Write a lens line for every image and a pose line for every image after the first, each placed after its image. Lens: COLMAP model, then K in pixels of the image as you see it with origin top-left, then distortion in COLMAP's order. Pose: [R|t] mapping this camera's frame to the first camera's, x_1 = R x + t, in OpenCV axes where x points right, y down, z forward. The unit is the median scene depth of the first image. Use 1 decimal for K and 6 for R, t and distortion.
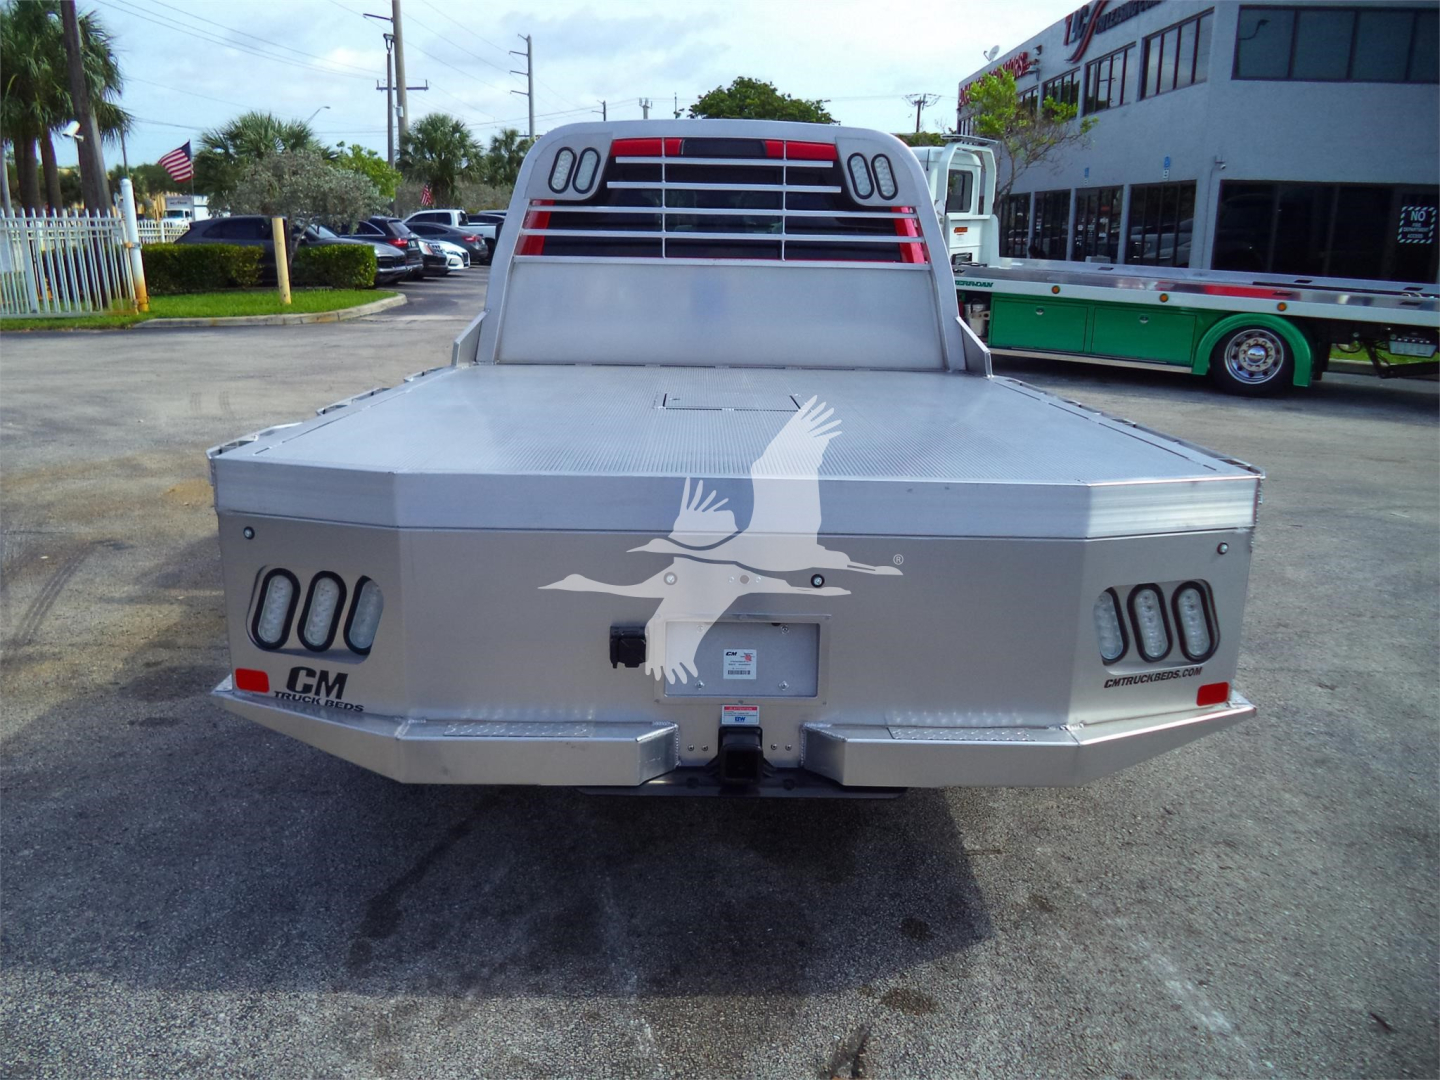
lens RADIAL K [[1203.8, 0, 702.6], [0, 1203.8, 542.3], [0, 0, 1]] dist [-0.045760, 0.034736]
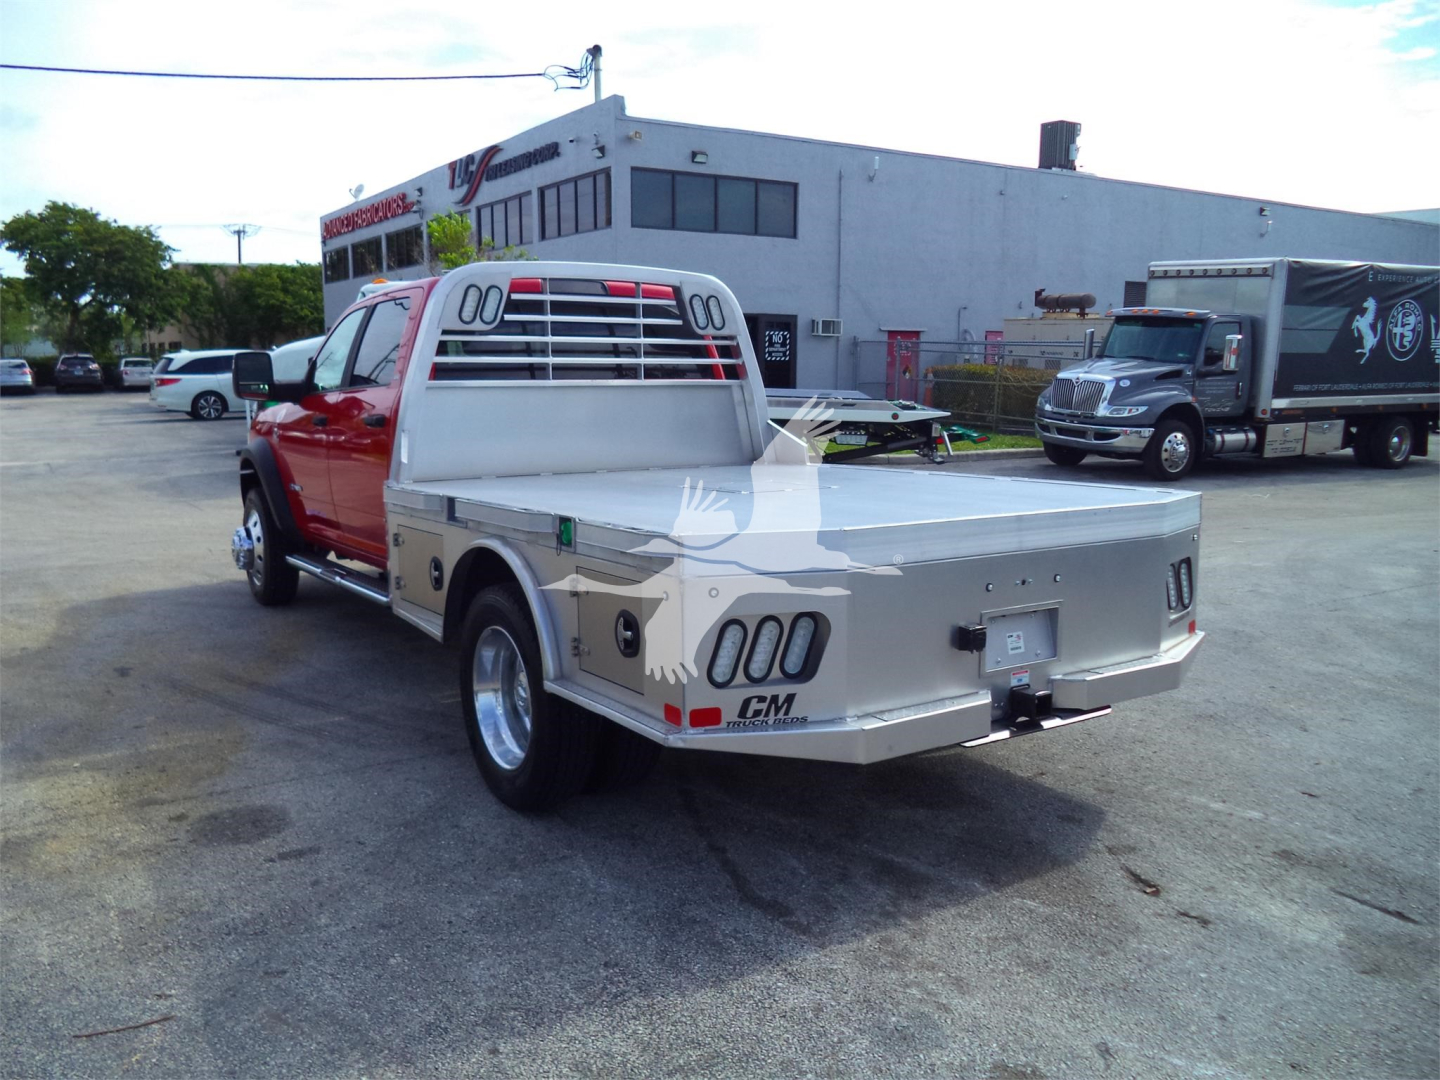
lens RADIAL K [[1198.3, 0, 720.1], [0, 1198.3, 544.5], [0, 0, 1]] dist [-0.028533, -0.004725]
pose [[0.843880, -0.097410, 0.527615, -0.556524], [0.149796, 0.987052, -0.057354, 0.007909], [-0.515196, 0.127435, 0.847545, -0.032916]]
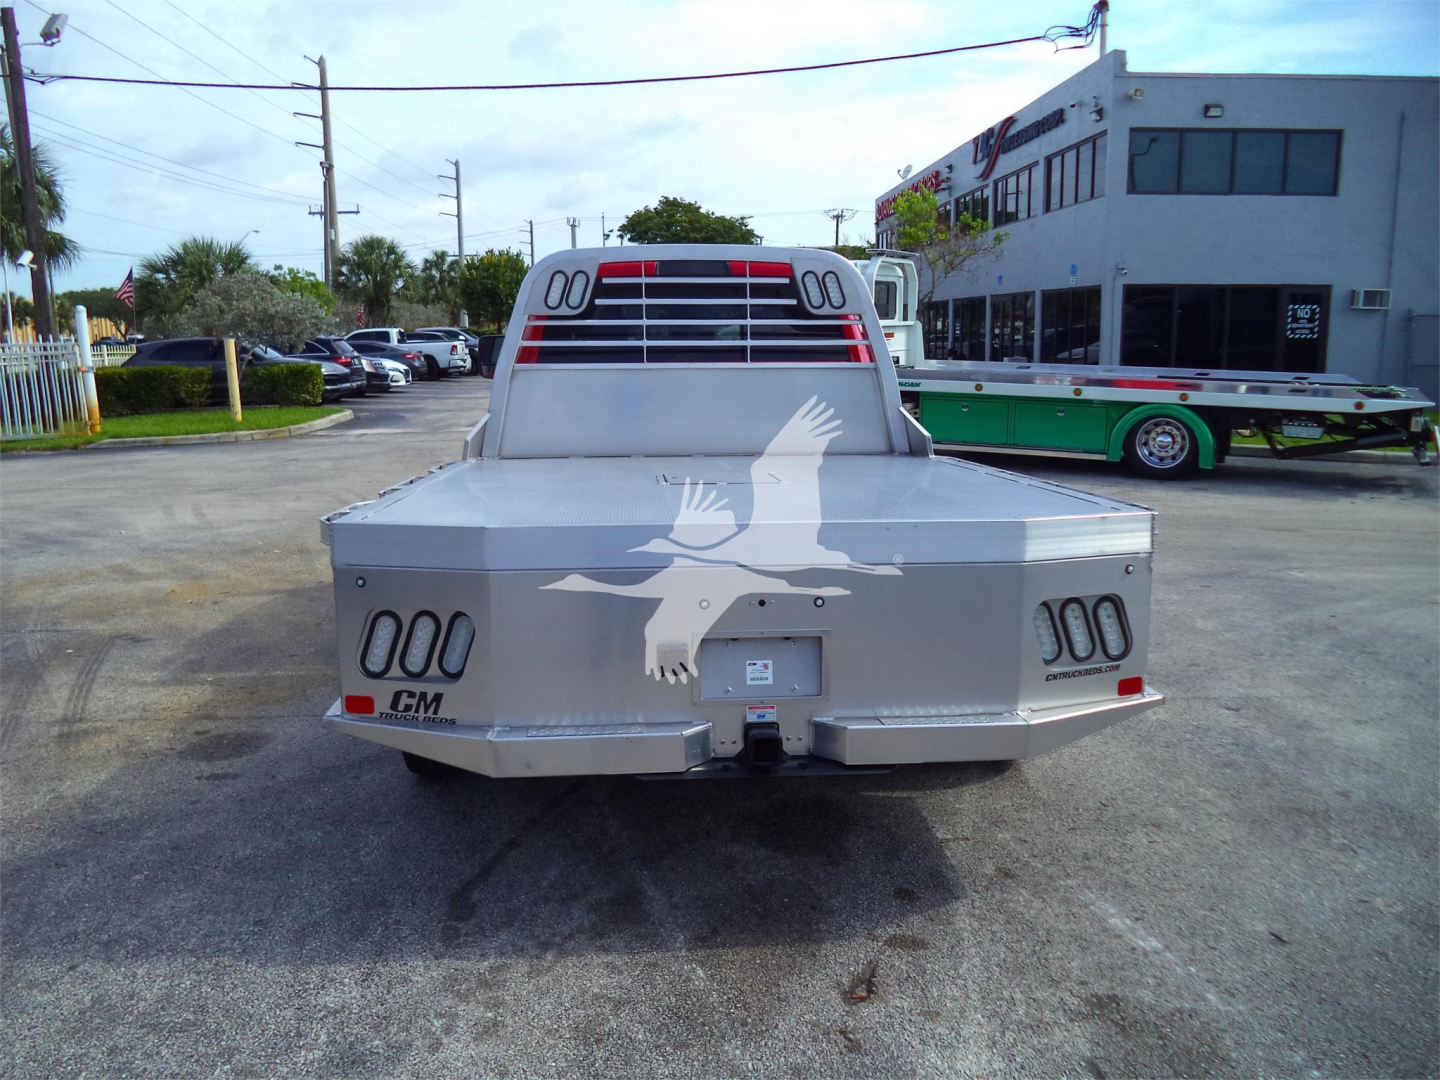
lens RADIAL K [[1199.6, 0, 707.0], [0, 1199.6, 543.8], [0, 0, 1]] dist [-0.025683, 0.001287]
pose [[0.997766, -0.032065, 0.058616, -0.050417], [0.037099, 0.995525, -0.086911, 0.040221], [-0.055567, 0.088892, 0.994490, -0.139637]]
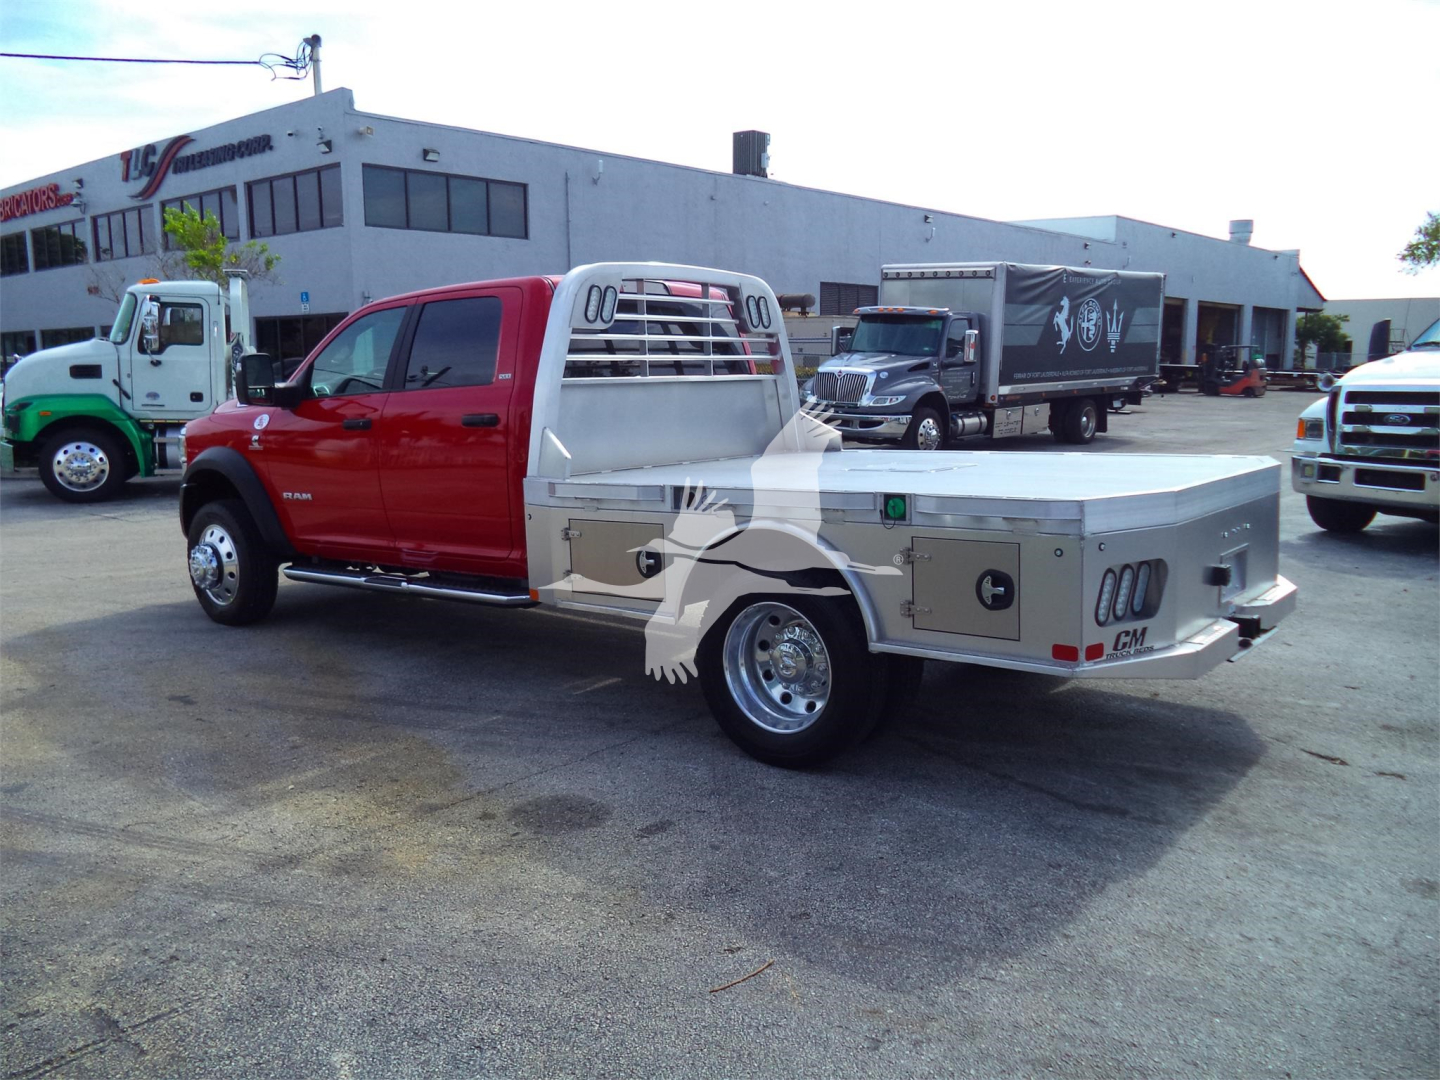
lens RADIAL K [[1198.3, 0, 720.1], [0, 1198.3, 544.5], [0, 0, 1]] dist [-0.028533, -0.004725]
pose [[0.641348, -0.143866, 0.753642, -0.987358], [0.220456, 0.975396, -0.001411, -0.061733], [-0.734896, 0.167050, 0.657284, 0.209772]]
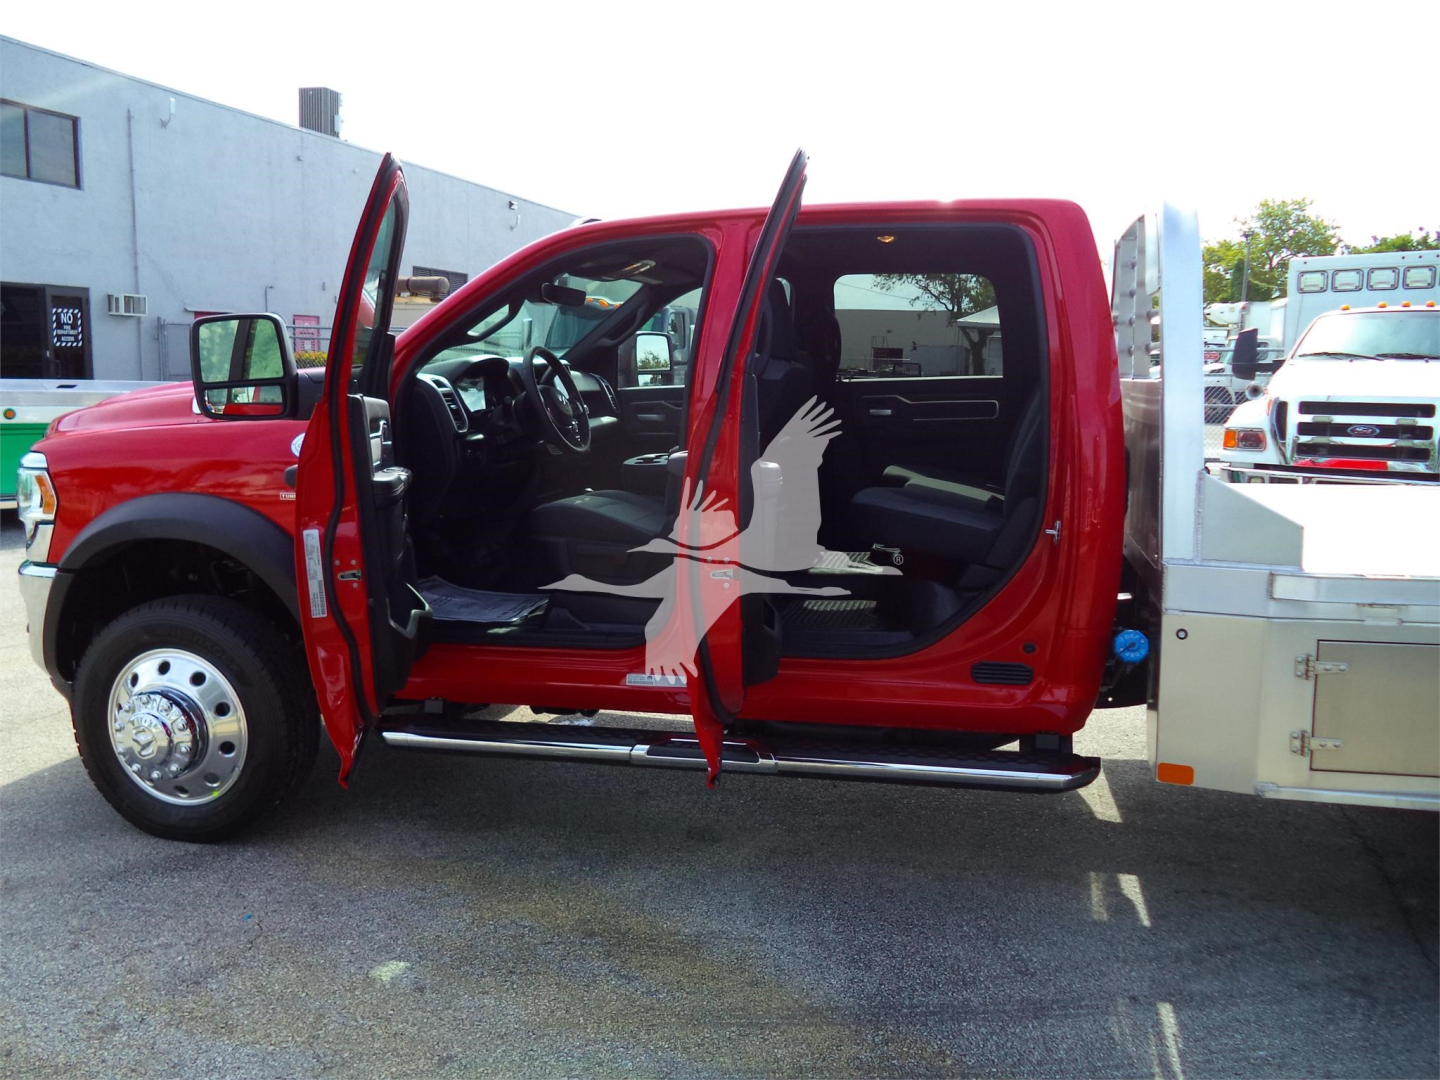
lens RADIAL K [[1169.3, 0, 702.1], [0, 1169.3, 577.3], [0, 0, 1]] dist [-0.024926, -0.002243]
pose [[0.250031, -0.195600, 0.948275, -0.865804], [0.240406, 0.961254, 0.134889, -0.309260], [-0.937918, 0.194244, 0.287367, 1.177154]]
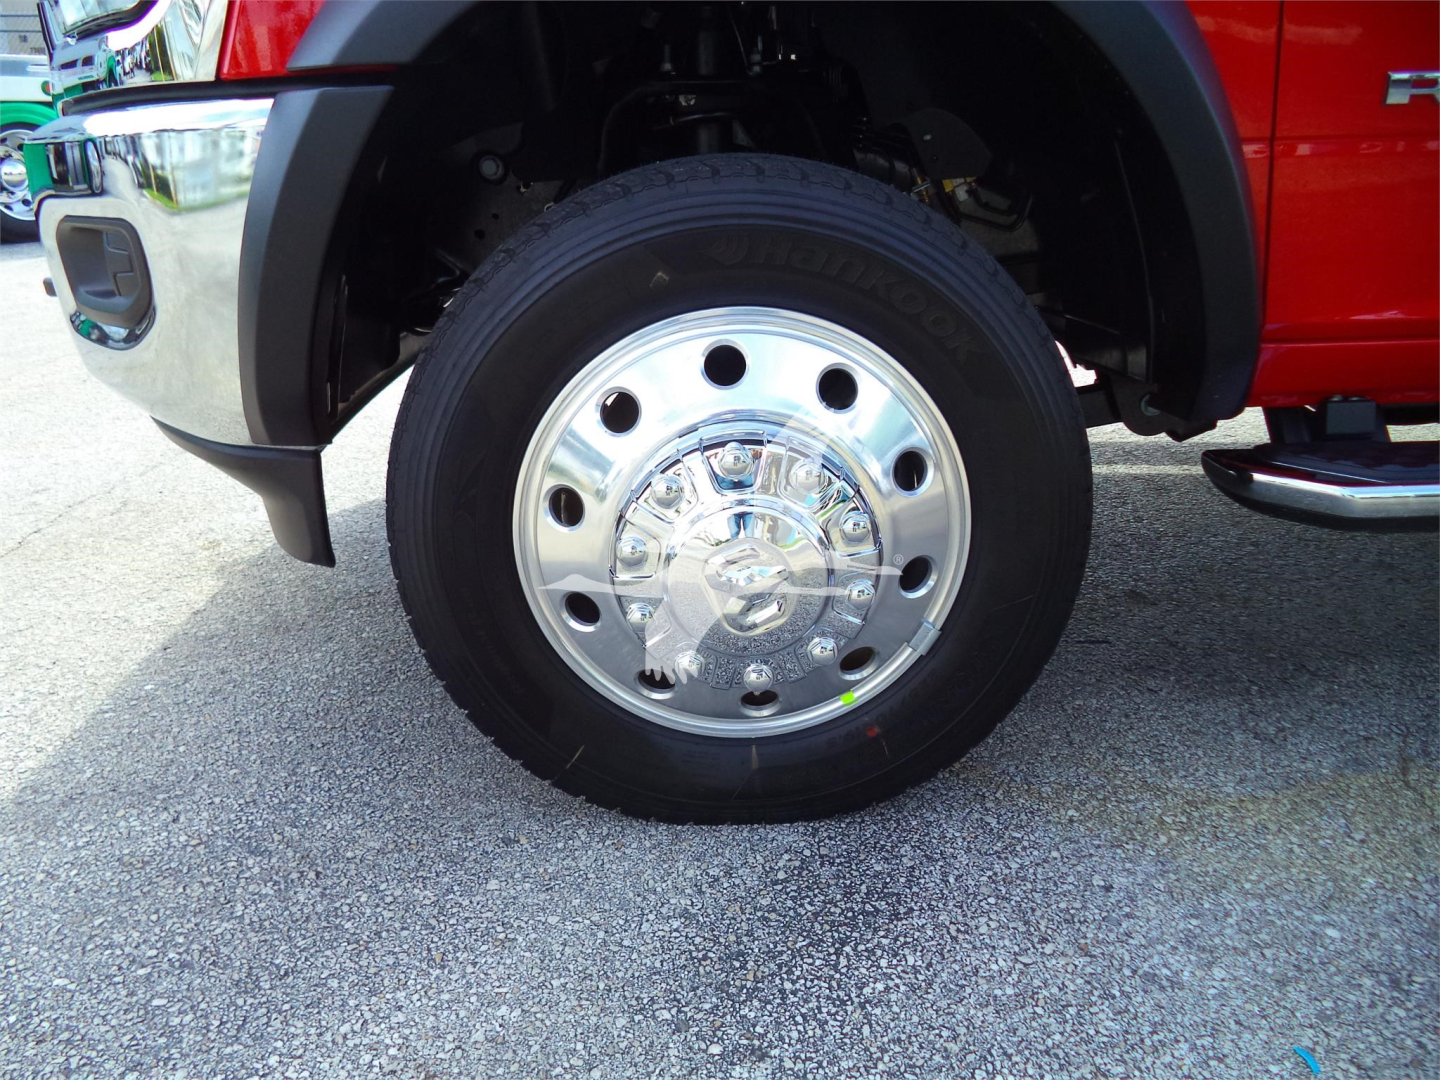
lens RADIAL K [[1169.3, 0, 702.1], [0, 1169.3, 577.3], [0, 0, 1]] dist [-0.024926, -0.002243]
pose [[-0.009505, -0.403394, 0.914977, -0.480936], [0.261805, 0.882097, 0.391617, -0.294773], [-0.965074, 0.243268, 0.097226, 1.755587]]
